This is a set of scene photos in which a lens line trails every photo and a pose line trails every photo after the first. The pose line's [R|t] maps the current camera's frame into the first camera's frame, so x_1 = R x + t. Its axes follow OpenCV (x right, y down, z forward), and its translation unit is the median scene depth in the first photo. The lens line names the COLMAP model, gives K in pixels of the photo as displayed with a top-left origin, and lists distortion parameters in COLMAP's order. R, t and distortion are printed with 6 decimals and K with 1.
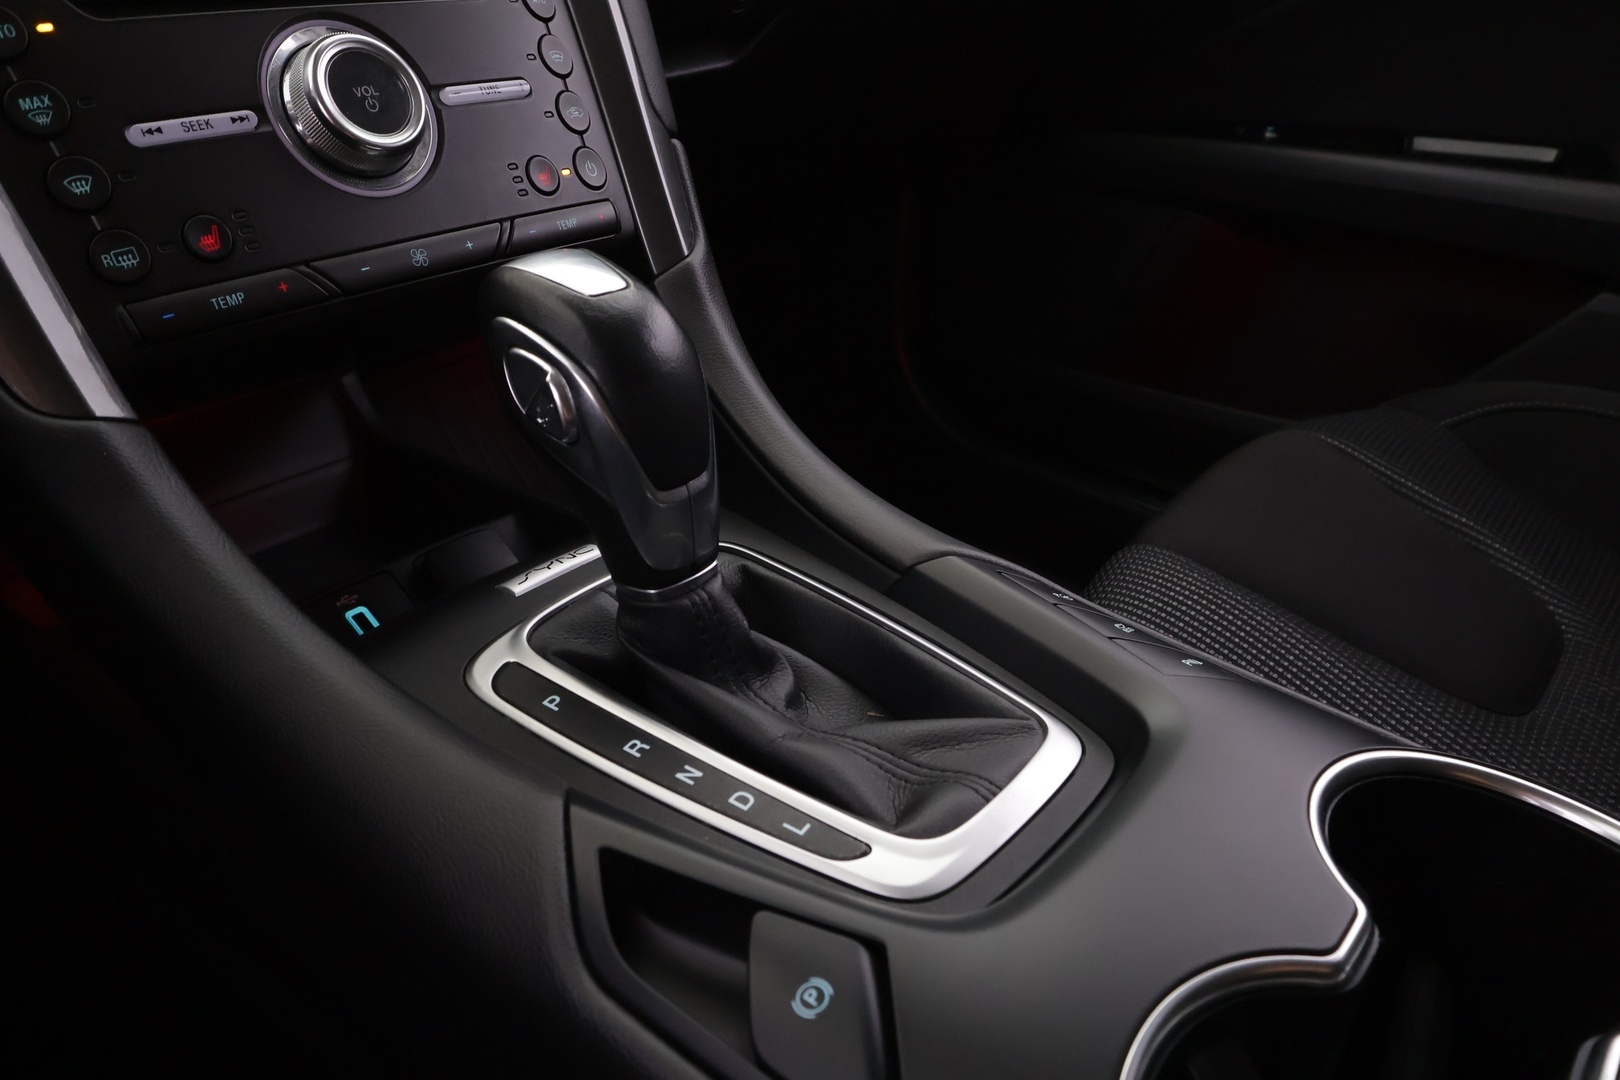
lens RADIAL K [[1269.7, 0, 810.0], [0, 1269.7, 540.0], [0, 0, 1]] dist [0.001359, -0.004645]
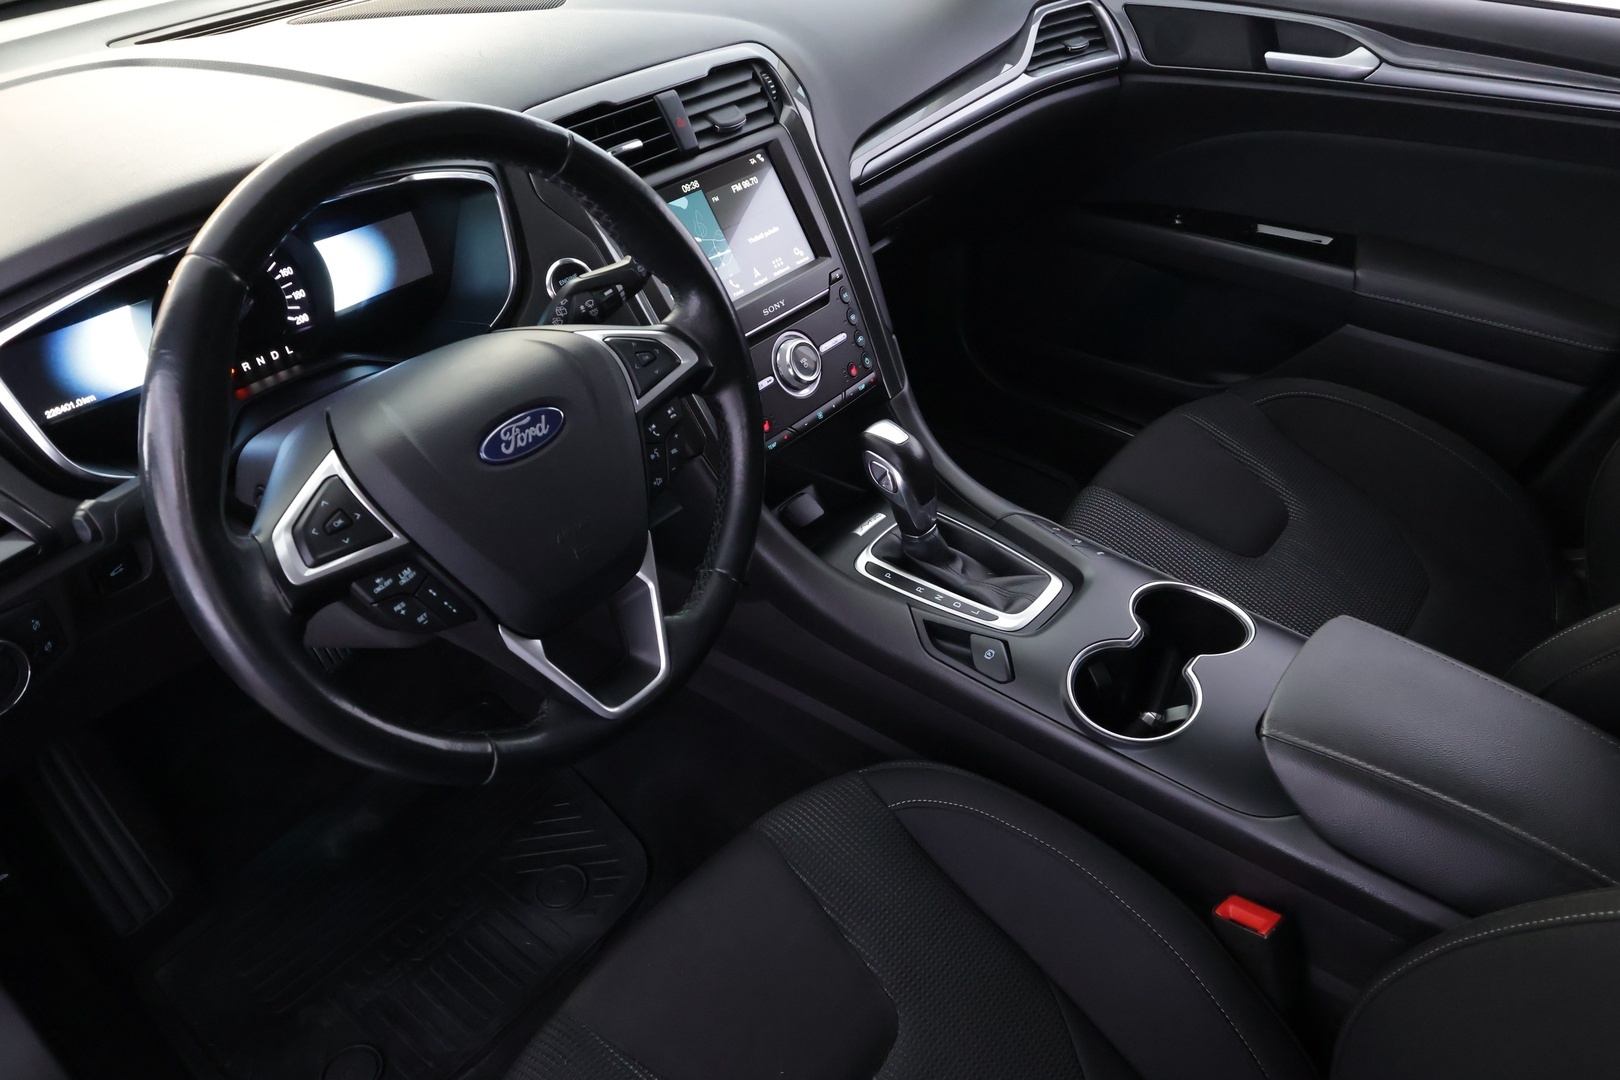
lens RADIAL K [[1237.2, 0, 810.0], [0, 1237.2, 540.0], [0, 0, 1]] dist [0.038940, 0.000653]
pose [[0.999168, -0.038162, -0.014409, -0.336370], [0.039898, 0.987814, 0.150436, -0.401898], [0.008493, -0.150886, 0.988515, -1.885275]]
